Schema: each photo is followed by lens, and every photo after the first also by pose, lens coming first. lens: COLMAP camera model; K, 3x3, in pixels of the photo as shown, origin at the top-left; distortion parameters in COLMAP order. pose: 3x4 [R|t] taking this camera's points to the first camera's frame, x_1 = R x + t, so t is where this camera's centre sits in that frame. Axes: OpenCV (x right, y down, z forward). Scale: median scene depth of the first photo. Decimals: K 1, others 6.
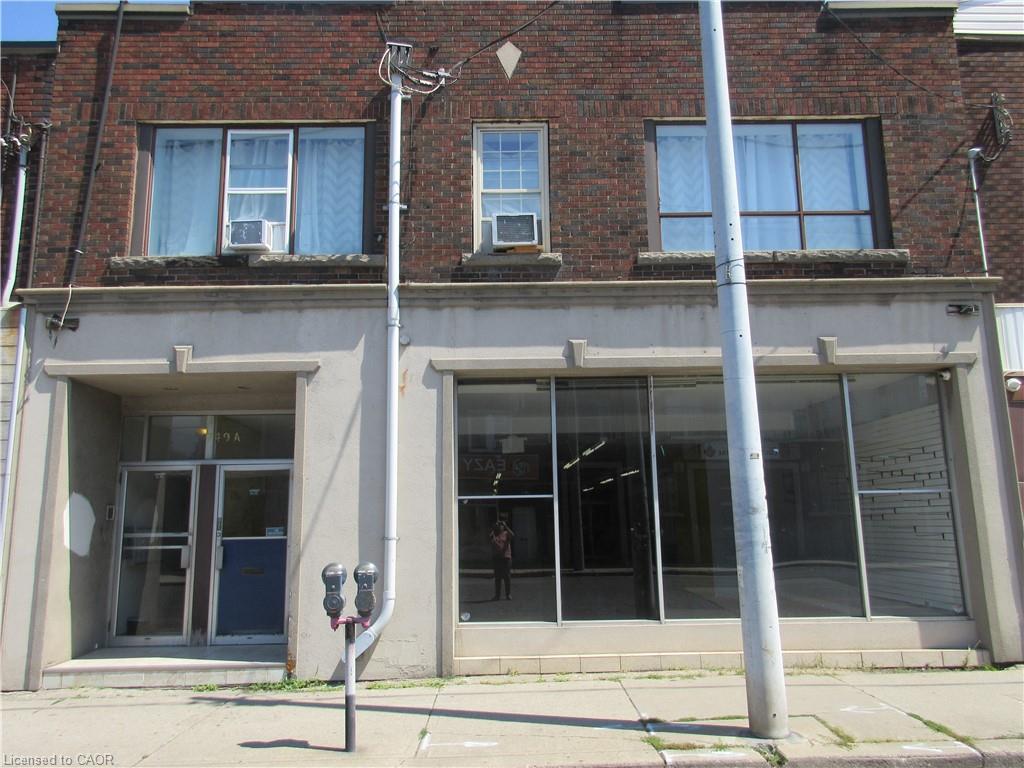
lens RADIAL K [[770.3, 0, 509.8], [0, 770.3, 383.3], [0, 0, 1]] dist [0.013429, 0.005547]
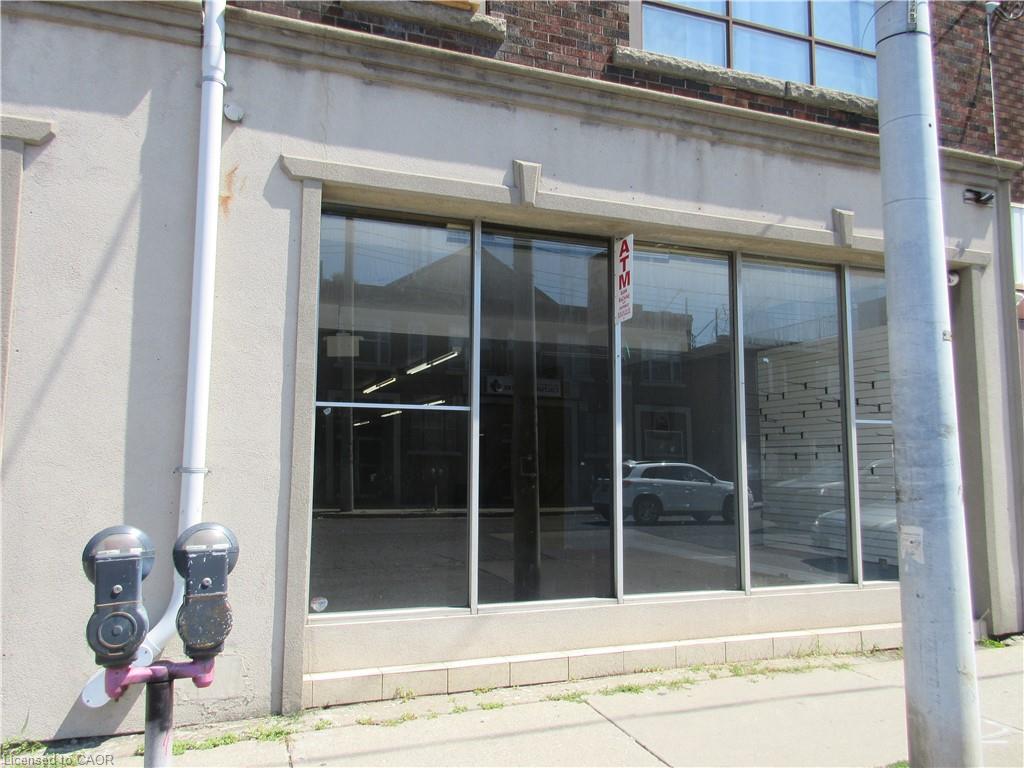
lens RADIAL K [[770.3, 0, 509.8], [0, 770.3, 383.3], [0, 0, 1]] dist [0.013429, 0.005547]
pose [[0.941393, 0.054673, 0.332853, -0.122720], [-0.079002, 0.995068, 0.059994, 0.085146], [-0.327931, -0.082774, 0.941068, 0.400559]]
